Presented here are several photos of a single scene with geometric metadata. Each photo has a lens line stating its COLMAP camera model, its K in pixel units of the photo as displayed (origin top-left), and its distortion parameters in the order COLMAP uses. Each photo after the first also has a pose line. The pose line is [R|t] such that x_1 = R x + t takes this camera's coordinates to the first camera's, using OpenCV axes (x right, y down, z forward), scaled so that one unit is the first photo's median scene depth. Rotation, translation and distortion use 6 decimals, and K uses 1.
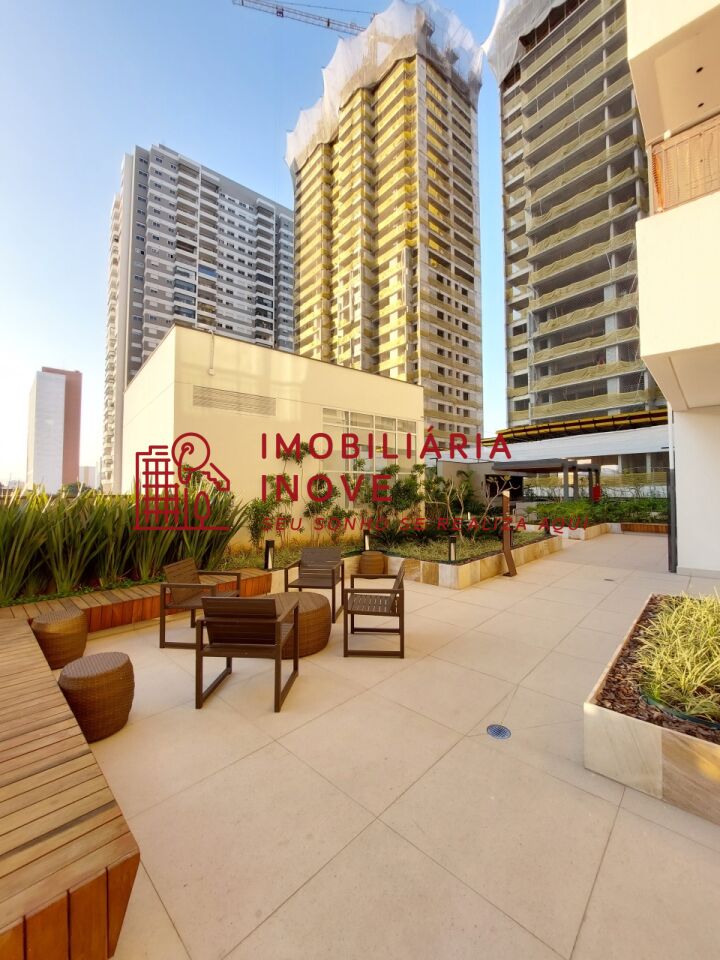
lens RADIAL K [[380.5, 0, 366.3], [0, 380.5, 482.3], [0, 0, 1]] dist [-0.017190, -0.000128]
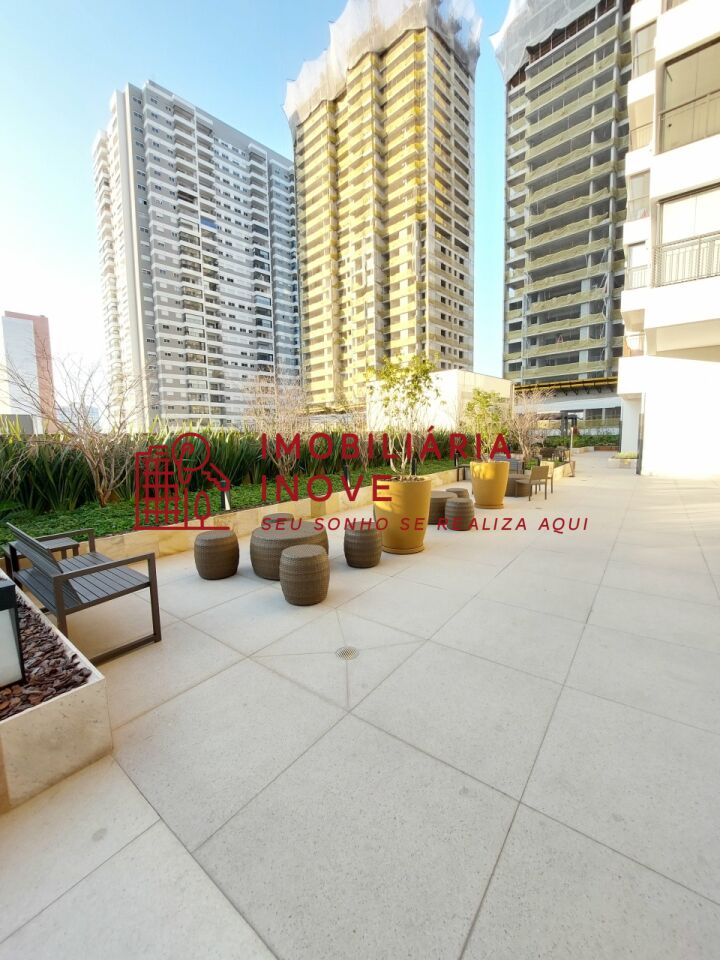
lens RADIAL K [[380.5, 0, 361.8], [0, 380.5, 481.8], [0, 0, 1]] dist [-0.017190, -0.000128]
pose [[0.995226, -0.027148, 0.093750, -0.171125], [0.013786, 0.990008, 0.140337, -0.001078], [-0.096623, -0.138374, 0.985655, -0.203278]]
